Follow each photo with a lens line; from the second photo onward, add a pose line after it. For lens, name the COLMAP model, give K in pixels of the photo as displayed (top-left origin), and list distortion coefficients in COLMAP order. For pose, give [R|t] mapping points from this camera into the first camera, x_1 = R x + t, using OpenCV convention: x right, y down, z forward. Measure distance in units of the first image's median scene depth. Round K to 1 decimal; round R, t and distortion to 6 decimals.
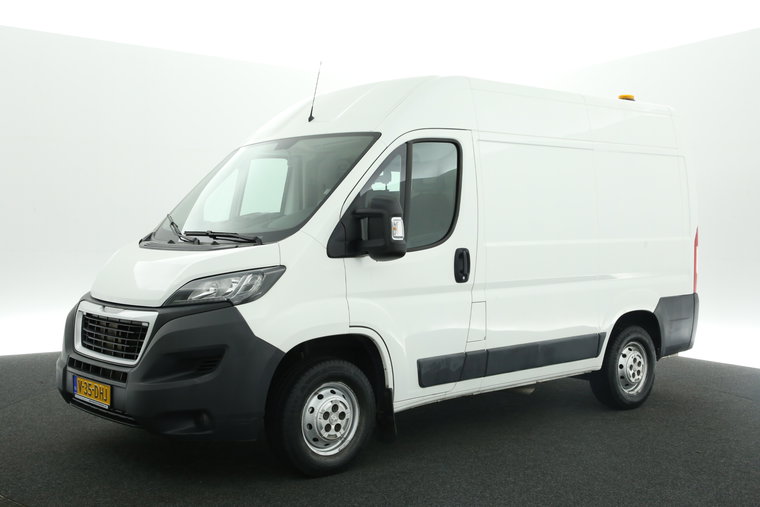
lens RADIAL K [[862.6, 0, 380.0], [0, 862.6, 253.5], [0, 0, 1]] dist [0.021295, 0.031430]
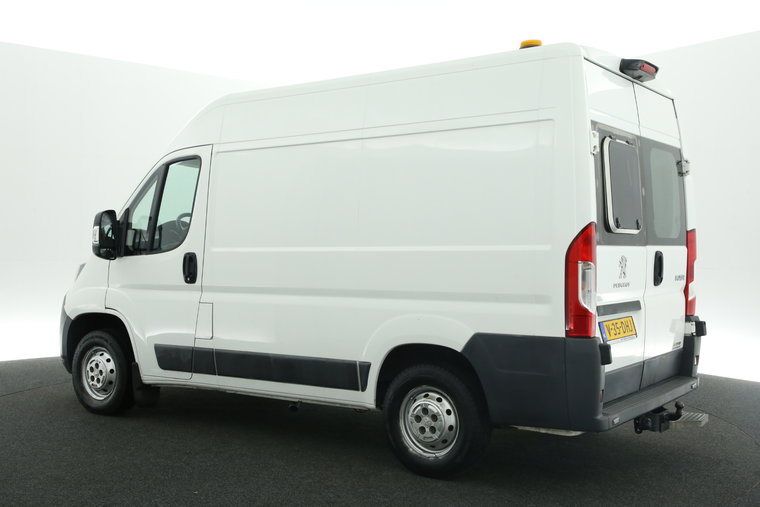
lens RADIAL K [[862.6, 0, 380.0], [0, 862.6, 253.5], [0, 0, 1]] dist [0.021295, 0.031430]
pose [[0.246181, 0.010181, -0.969170, 1.225367], [-0.024869, 0.999682, 0.004185, -0.015643], [0.968905, 0.023072, 0.246356, 0.955755]]
